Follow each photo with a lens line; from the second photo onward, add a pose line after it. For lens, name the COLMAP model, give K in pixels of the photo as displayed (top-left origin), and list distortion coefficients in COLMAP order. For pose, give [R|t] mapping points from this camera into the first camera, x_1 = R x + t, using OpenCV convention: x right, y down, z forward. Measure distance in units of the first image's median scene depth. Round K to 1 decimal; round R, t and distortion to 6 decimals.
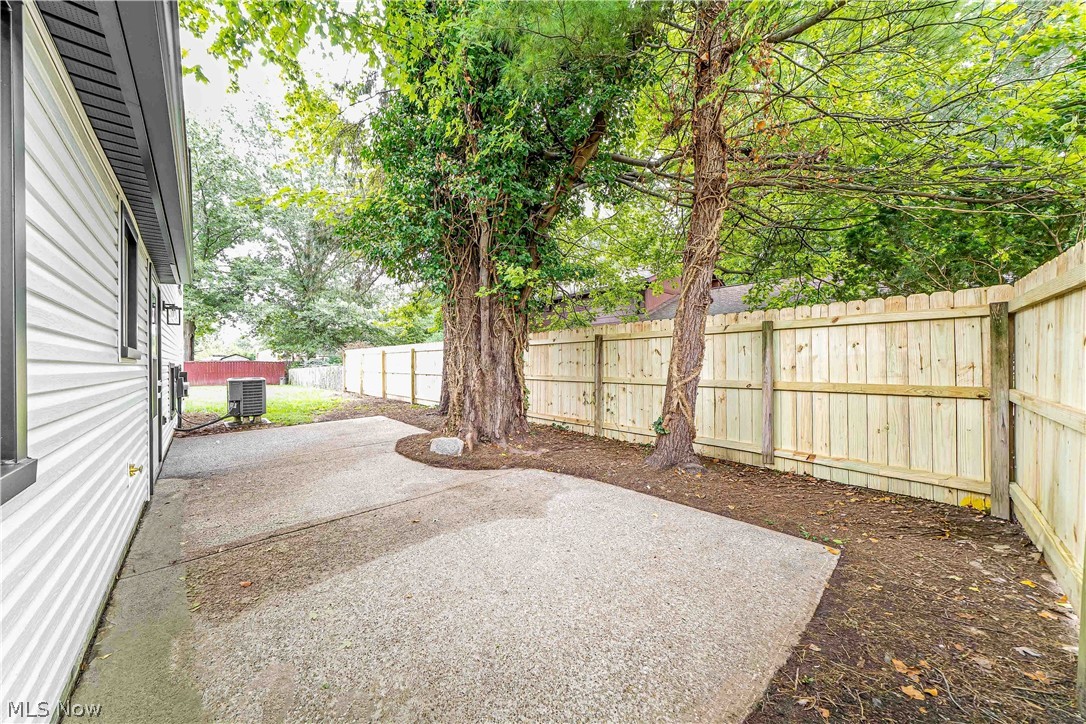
lens RADIAL K [[374.2, 0, 533.7], [0, 374.2, 363.0], [0, 0, 1]] dist [-0.009166, -0.000094]
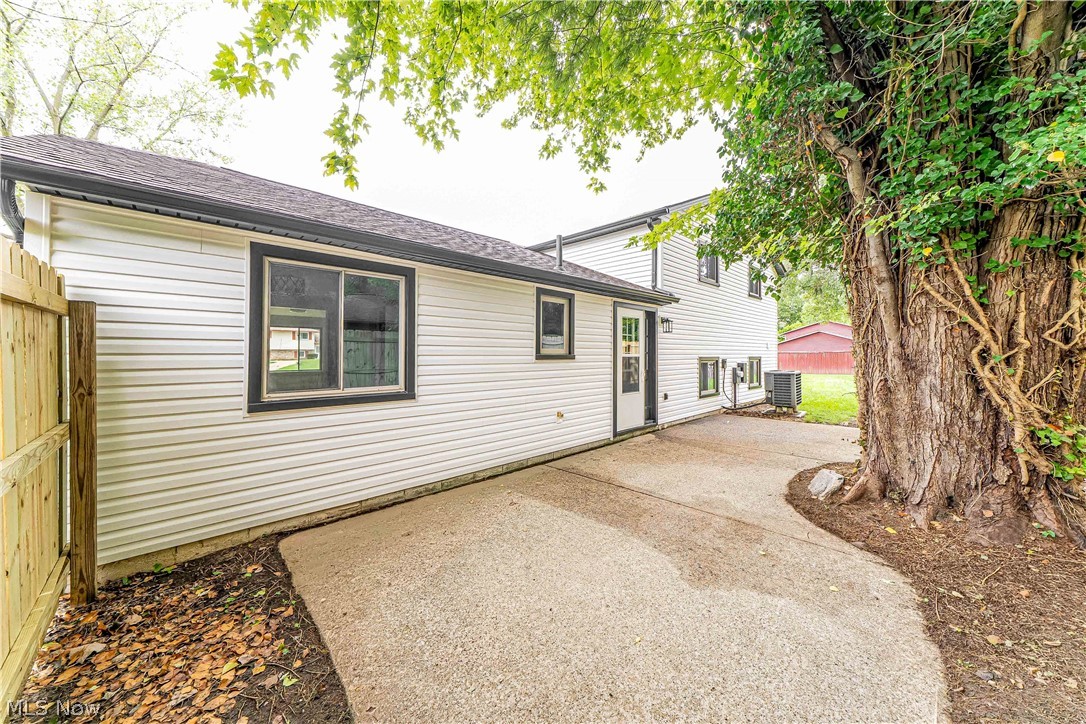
lens RADIAL K [[374.2, 0, 532.9], [0, 374.2, 355.9], [0, 0, 1]] dist [-0.009166, -0.000094]
pose [[0.017834, 0.018969, -0.999661, 0.601110], [-0.002935, 0.999817, 0.018920, -0.042989], [0.999837, 0.002597, 0.017887, 0.546195]]
